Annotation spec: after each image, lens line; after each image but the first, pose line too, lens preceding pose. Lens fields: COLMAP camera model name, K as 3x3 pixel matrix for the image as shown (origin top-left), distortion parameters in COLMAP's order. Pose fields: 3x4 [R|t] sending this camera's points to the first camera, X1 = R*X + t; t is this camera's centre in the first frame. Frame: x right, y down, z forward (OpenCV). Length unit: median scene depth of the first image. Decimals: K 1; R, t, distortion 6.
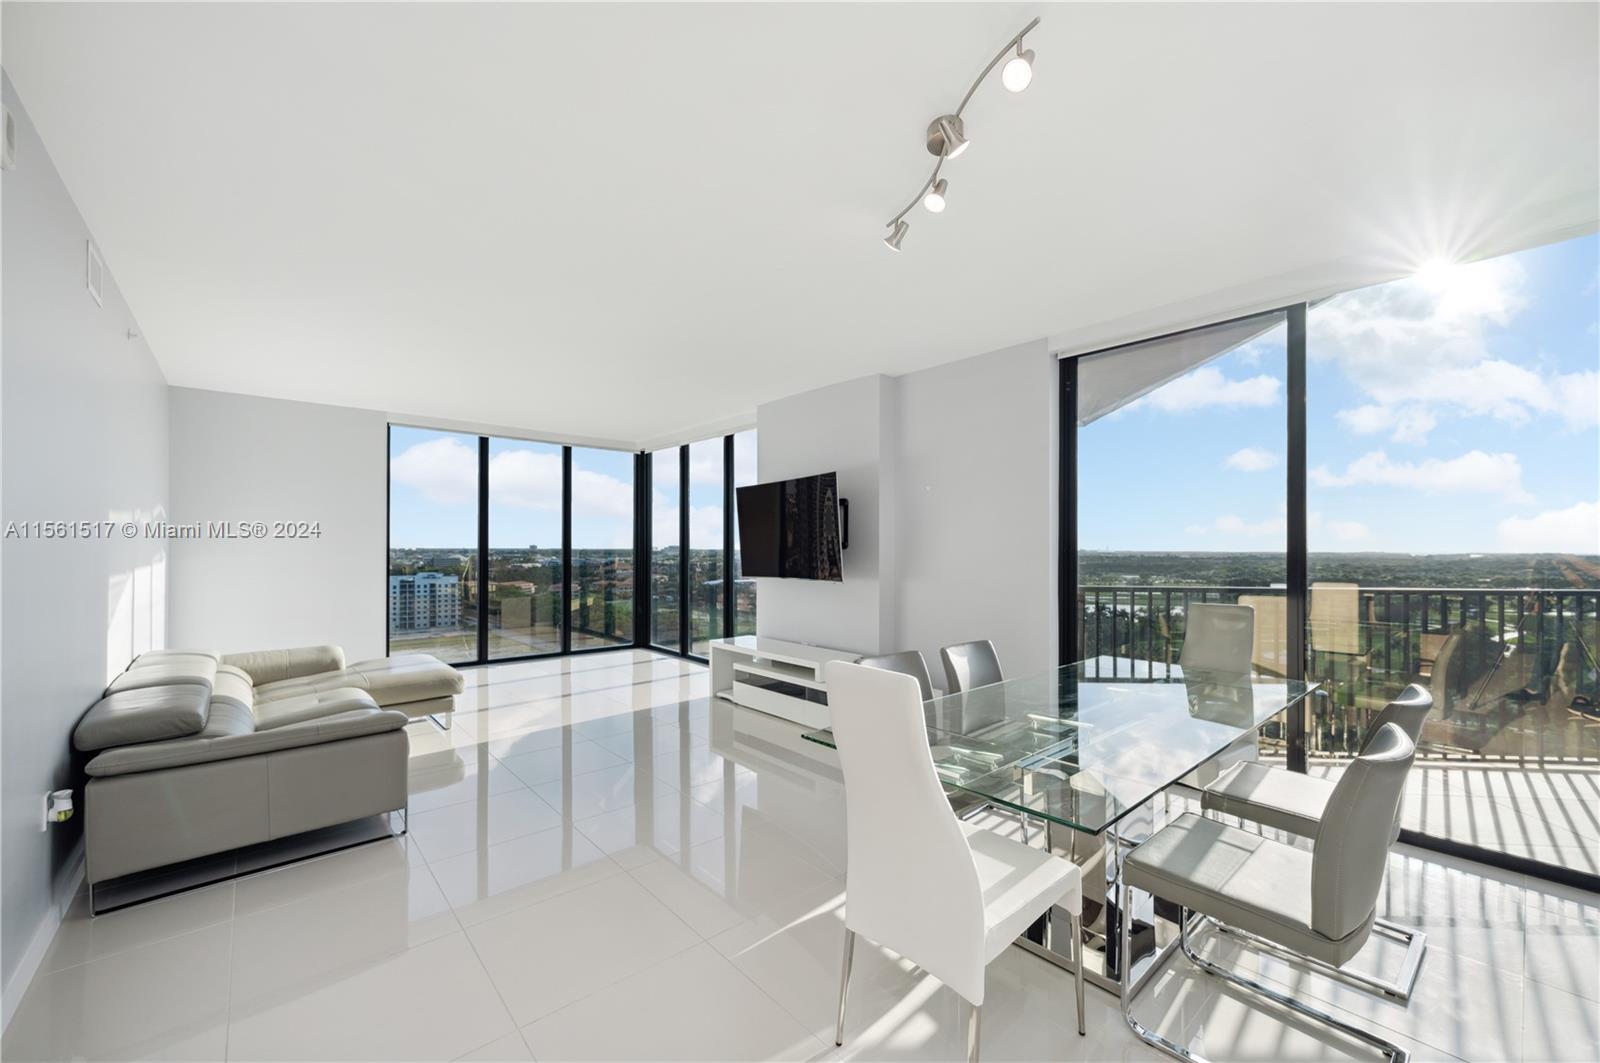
lens RADIAL K [[639.2, 0, 801.2], [0, 639.2, 551.7], [0, 0, 1]] dist [0.002868, 0.000154]
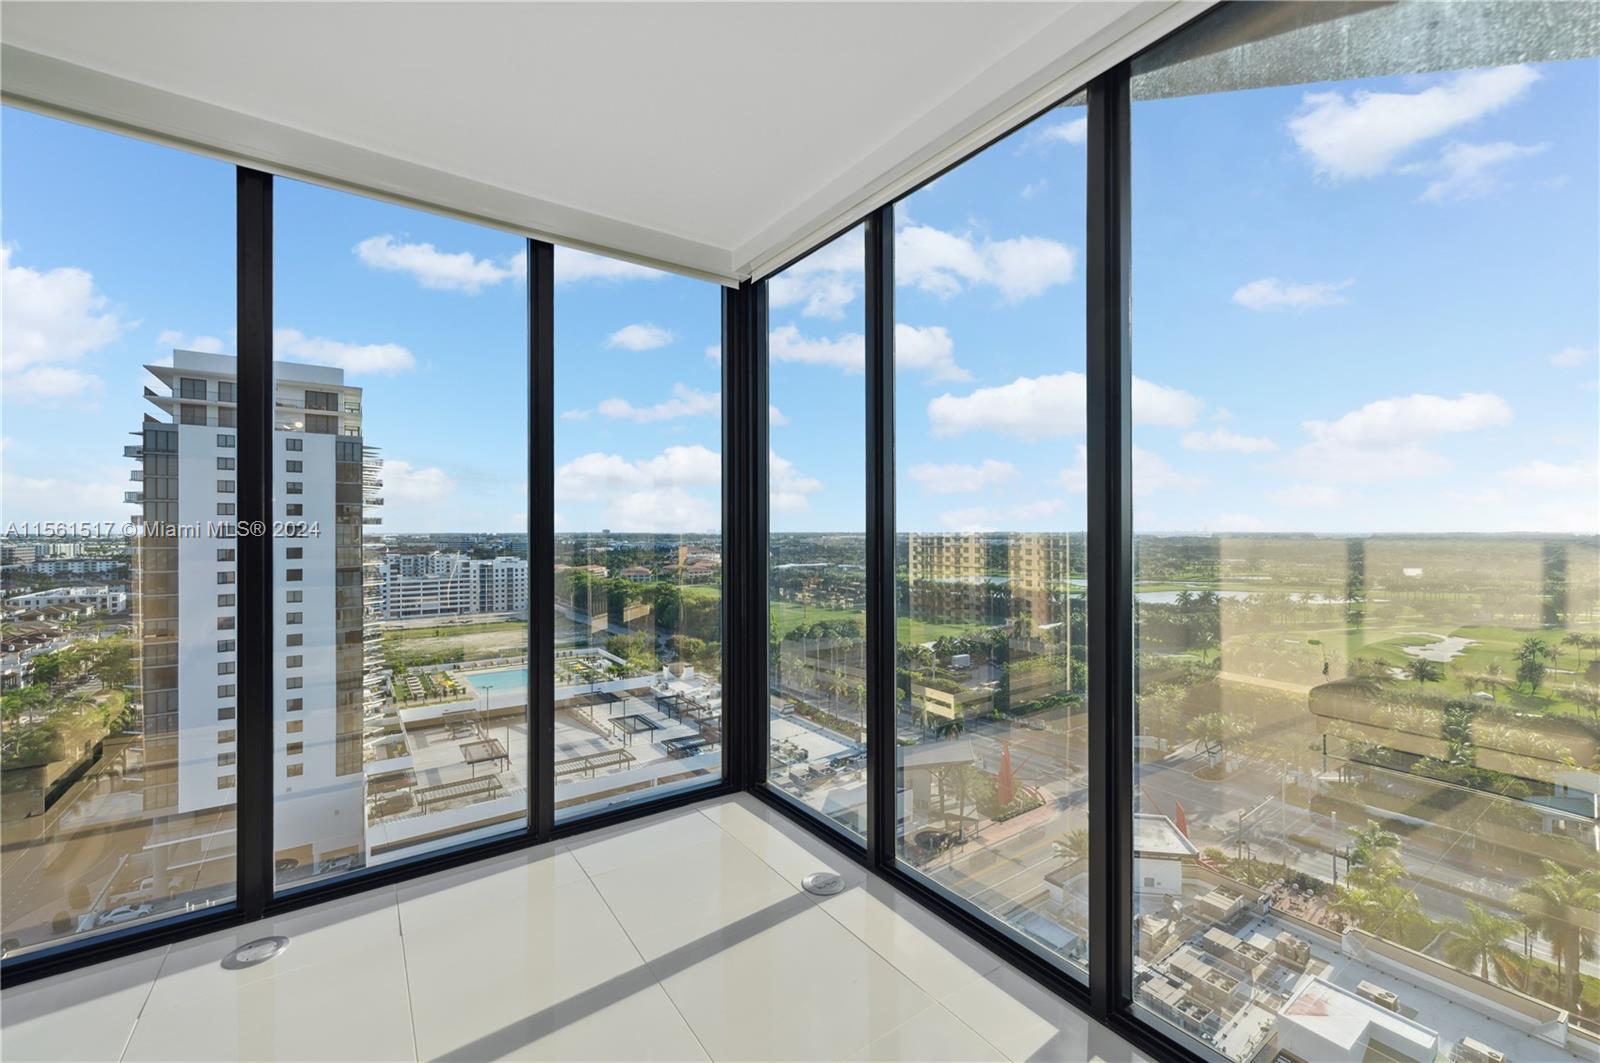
lens RADIAL K [[644.3, 0, 796.6], [0, 644.3, 525.8], [0, 0, 1]] dist [-0.002586, 0.001307]
pose [[0.993670, -0.004949, -0.112230, -0.217218], [0.003359, 0.999891, -0.014348, -0.004120], [0.112289, 0.013880, 0.993579, 0.773553]]
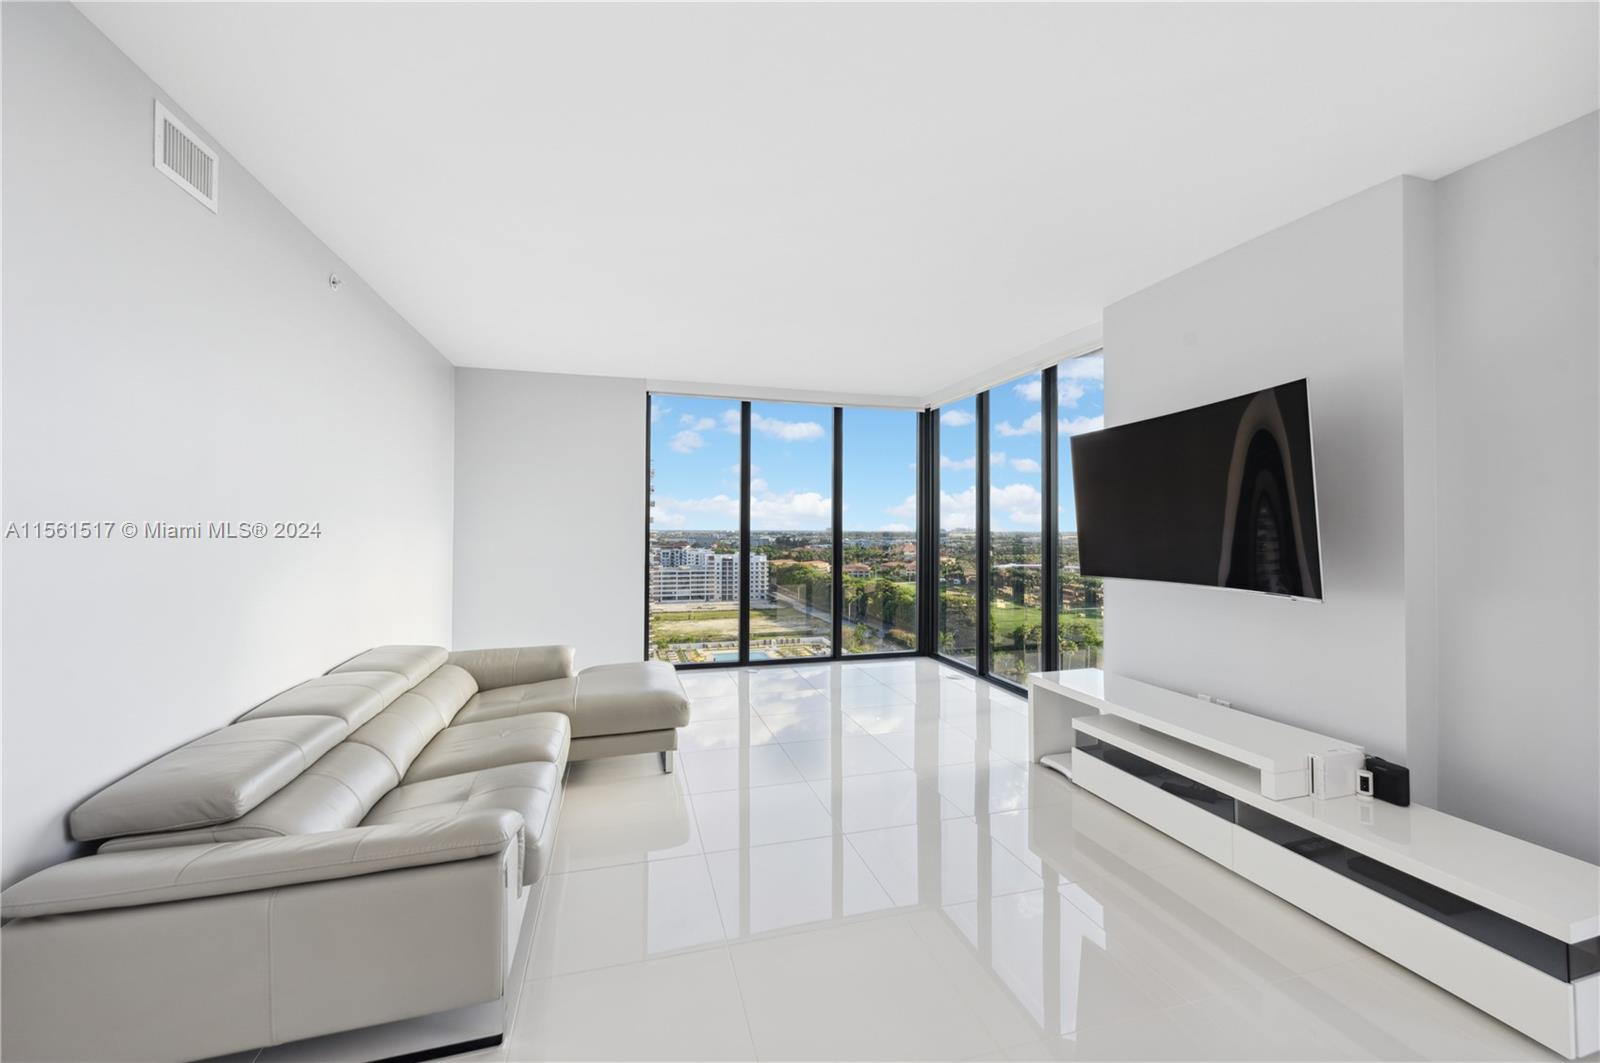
lens RADIAL K [[644.3, 0, 803.6], [0, 644.3, 523.1], [0, 0, 1]] dist [-0.002586, 0.001307]
pose [[0.905717, -0.003586, -0.423868, -0.063544], [-0.003447, 0.999869, -0.015825, -0.002639], [0.423869, 0.015794, 0.905586, 0.270929]]
